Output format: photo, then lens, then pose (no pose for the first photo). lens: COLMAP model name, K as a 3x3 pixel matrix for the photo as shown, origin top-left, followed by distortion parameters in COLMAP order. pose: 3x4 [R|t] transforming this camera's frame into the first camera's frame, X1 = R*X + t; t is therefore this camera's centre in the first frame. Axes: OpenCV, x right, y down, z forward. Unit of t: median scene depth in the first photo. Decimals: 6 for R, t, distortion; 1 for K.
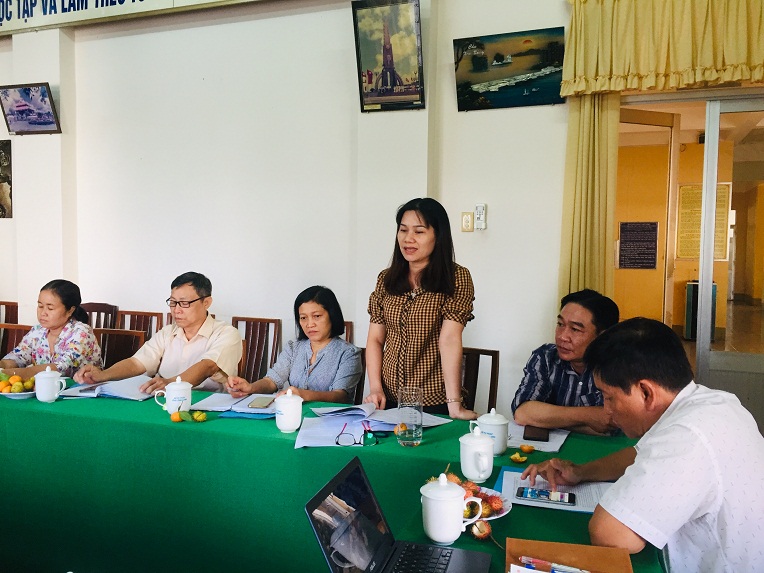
lens RADIAL K [[635.6, 0, 382.0], [0, 635.6, 286.5], [0, 0, 1]] dist [0.043204, -0.061789]
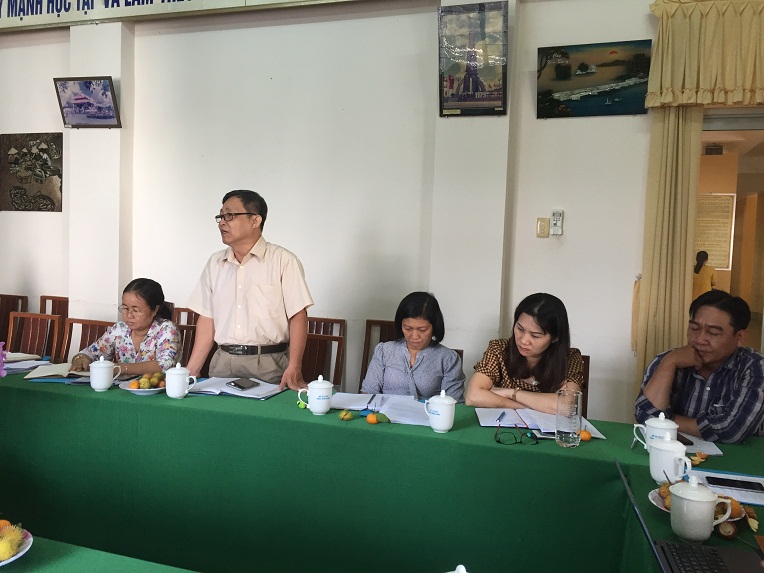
lens RADIAL K [[635.6, 0, 382.0], [0, 635.6, 286.5], [0, 0, 1]] dist [0.043204, -0.061789]
pose [[0.998987, 0.019908, 0.040362, -0.165994], [-0.019823, 0.999800, -0.002497, 0.000158], [-0.040403, 0.001695, 0.999182, -0.005268]]
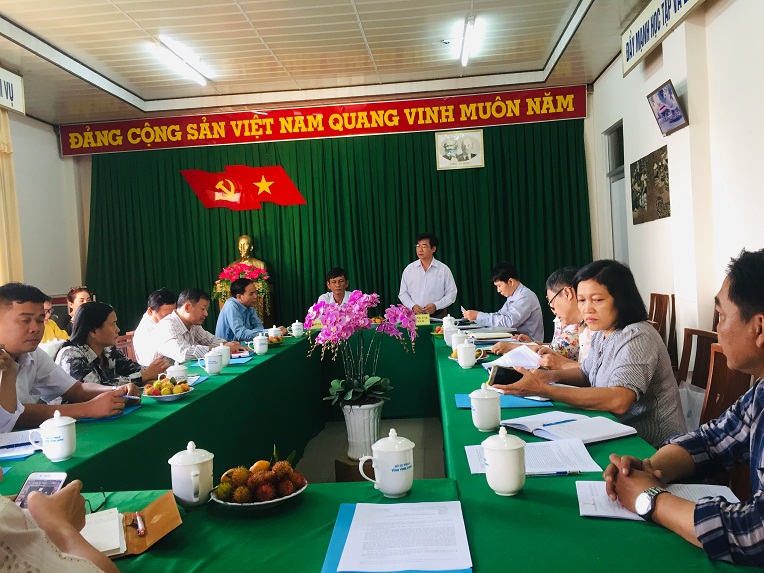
lens RADIAL K [[635.6, 0, 382.0], [0, 635.6, 286.5], [0, 0, 1]] dist [0.043204, -0.061789]
pose [[0.281295, 0.000589, -0.959621, 0.397353], [-0.009230, 0.999955, -0.002092, 0.022335], [0.959577, 0.009446, 0.281287, 0.332072]]
